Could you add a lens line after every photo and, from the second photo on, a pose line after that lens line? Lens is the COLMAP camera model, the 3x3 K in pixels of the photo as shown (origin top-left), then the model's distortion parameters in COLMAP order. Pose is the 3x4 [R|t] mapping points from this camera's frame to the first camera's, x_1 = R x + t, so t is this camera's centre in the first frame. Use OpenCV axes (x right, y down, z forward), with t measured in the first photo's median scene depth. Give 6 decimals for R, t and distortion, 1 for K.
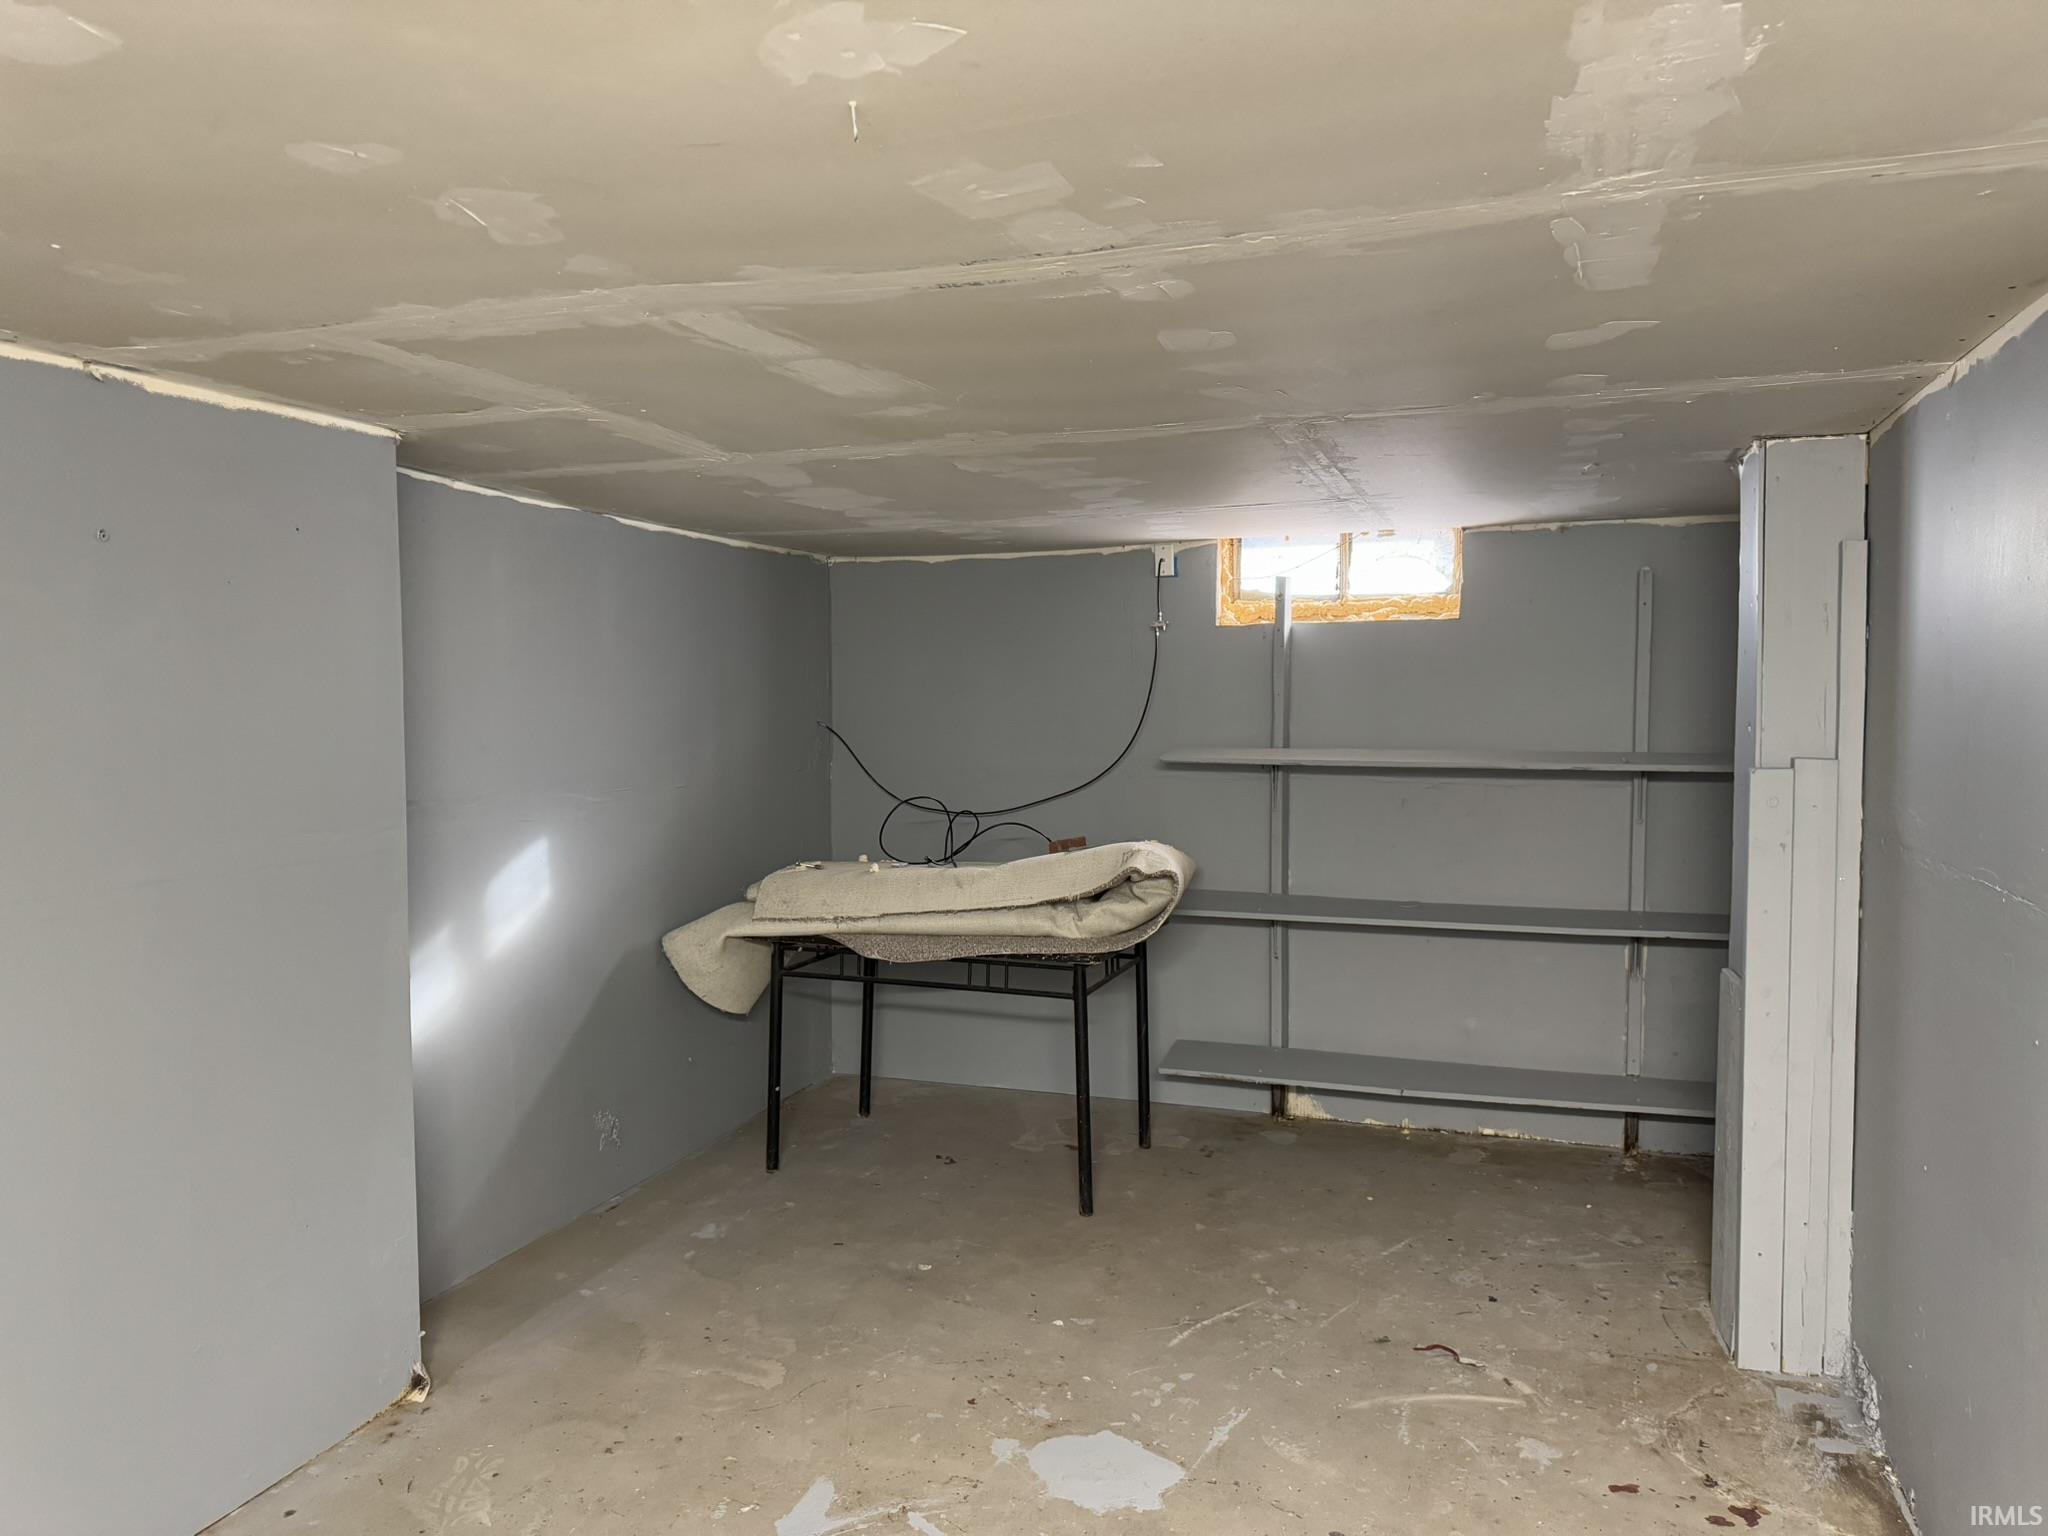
lens RADIAL K [[1463.9, 0, 1024.0], [0, 1463.9, 768.0], [0, 0, 1]] dist [0.005497, -0.001843]
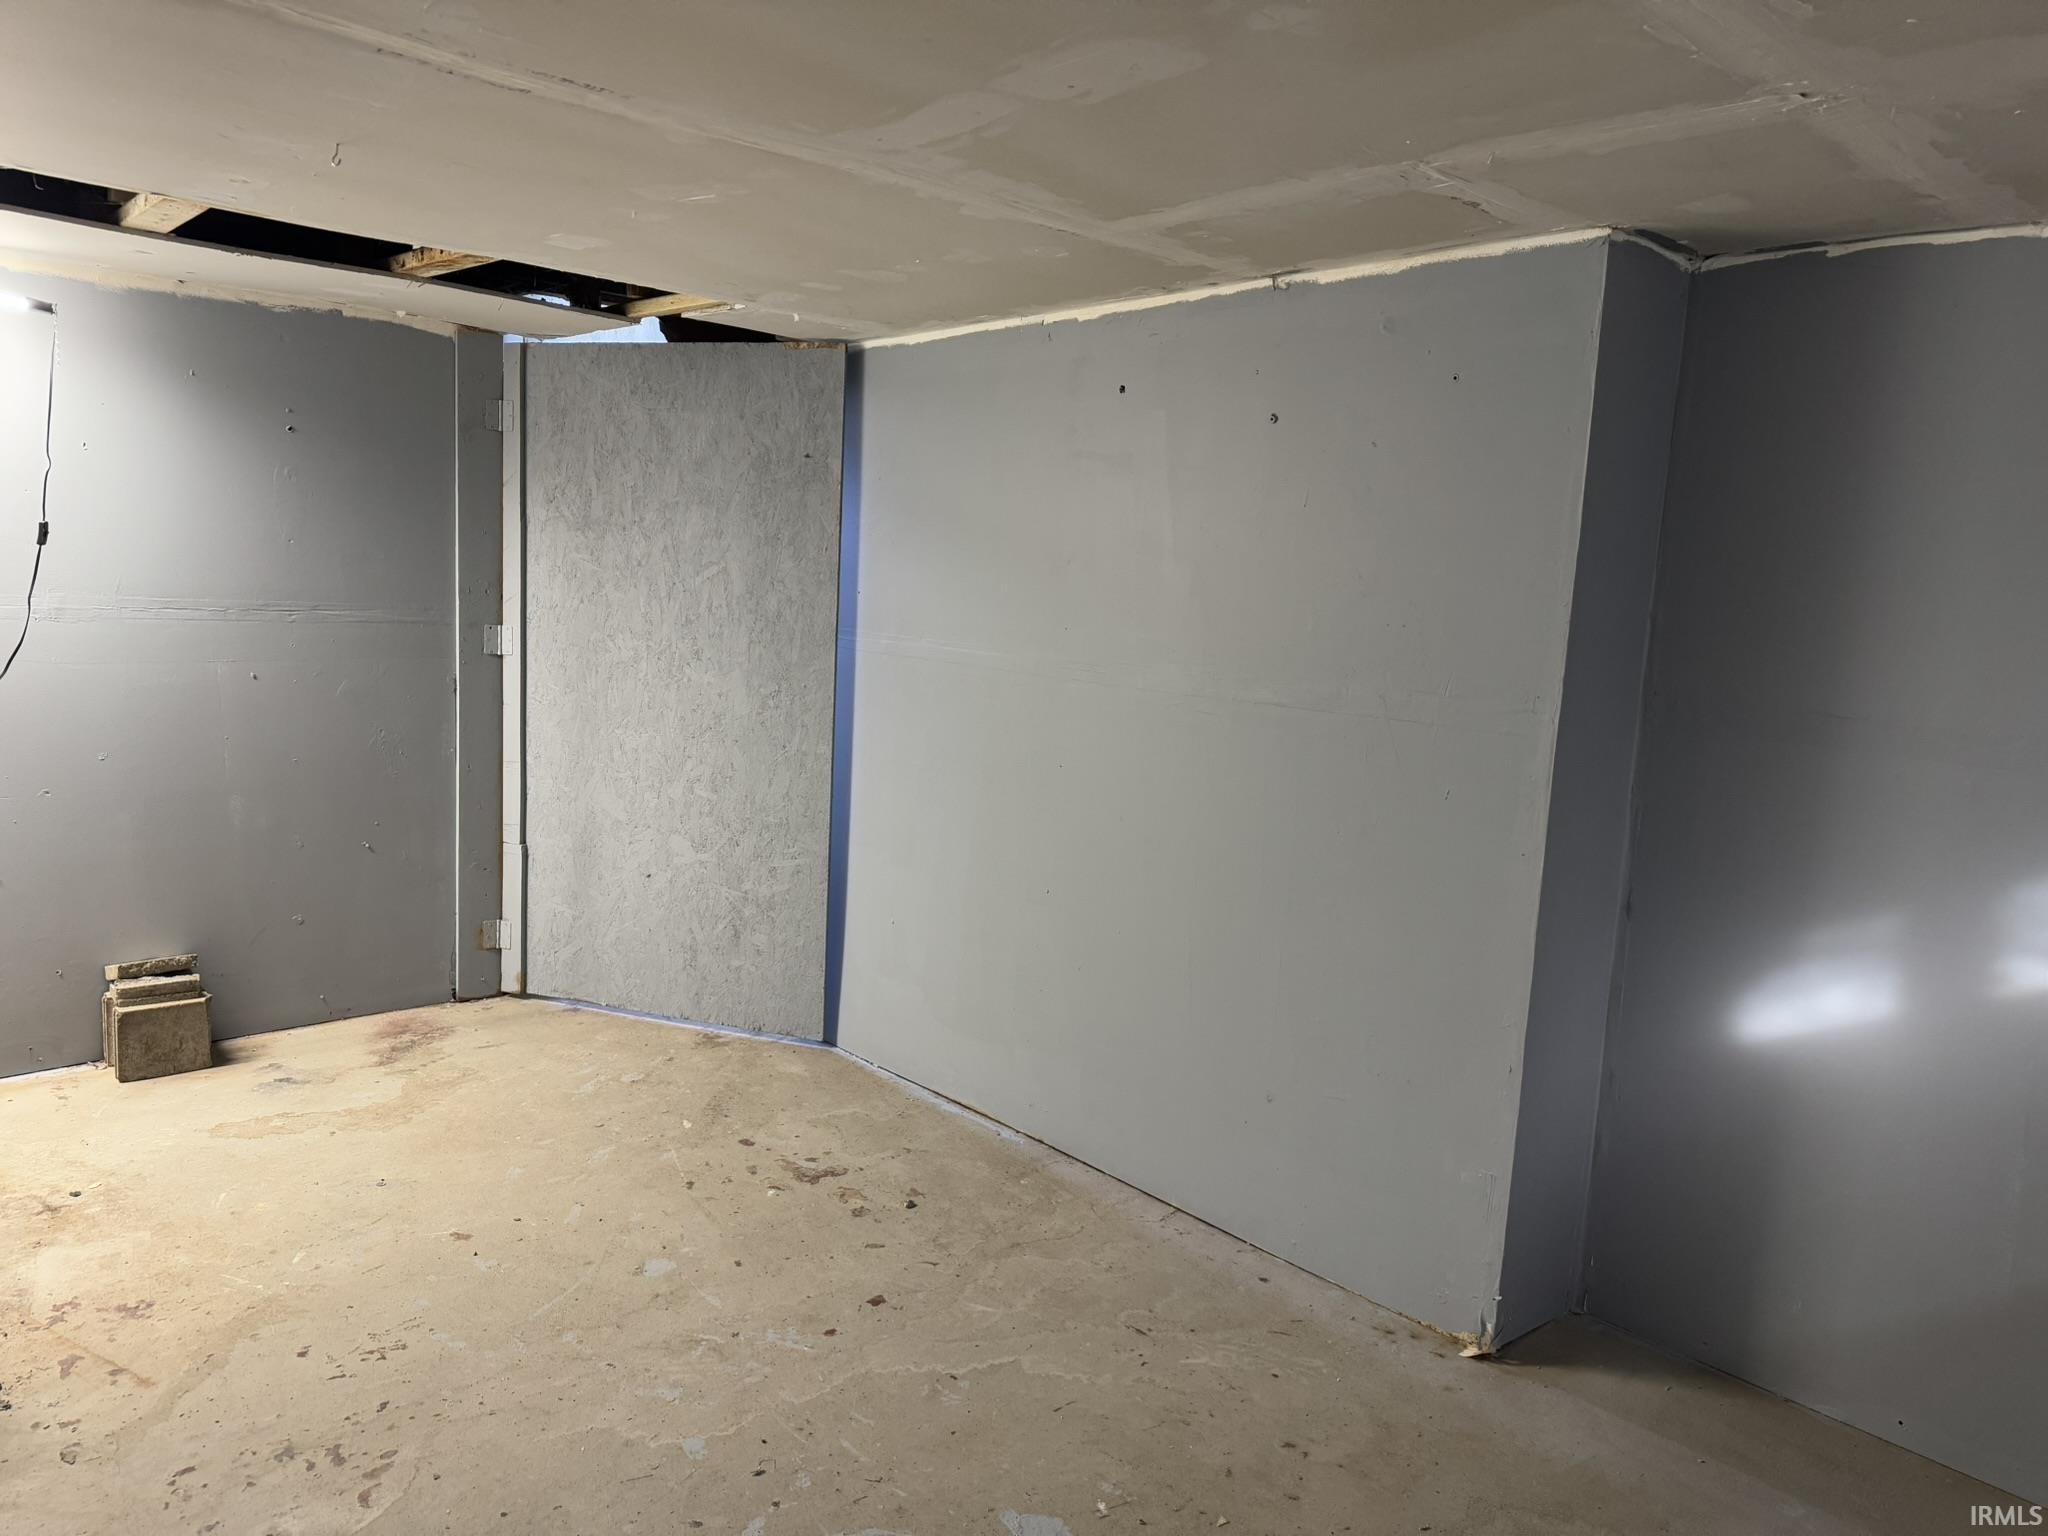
lens RADIAL K [[1463.9, 0, 1024.0], [0, 1463.9, 768.0], [0, 0, 1]] dist [0.005497, -0.001843]
pose [[-0.486066, 0.093652, -0.868889, 0.506888], [-0.094120, 0.982849, 0.158587, -0.036641], [0.868839, 0.158864, -0.468915, 1.255945]]
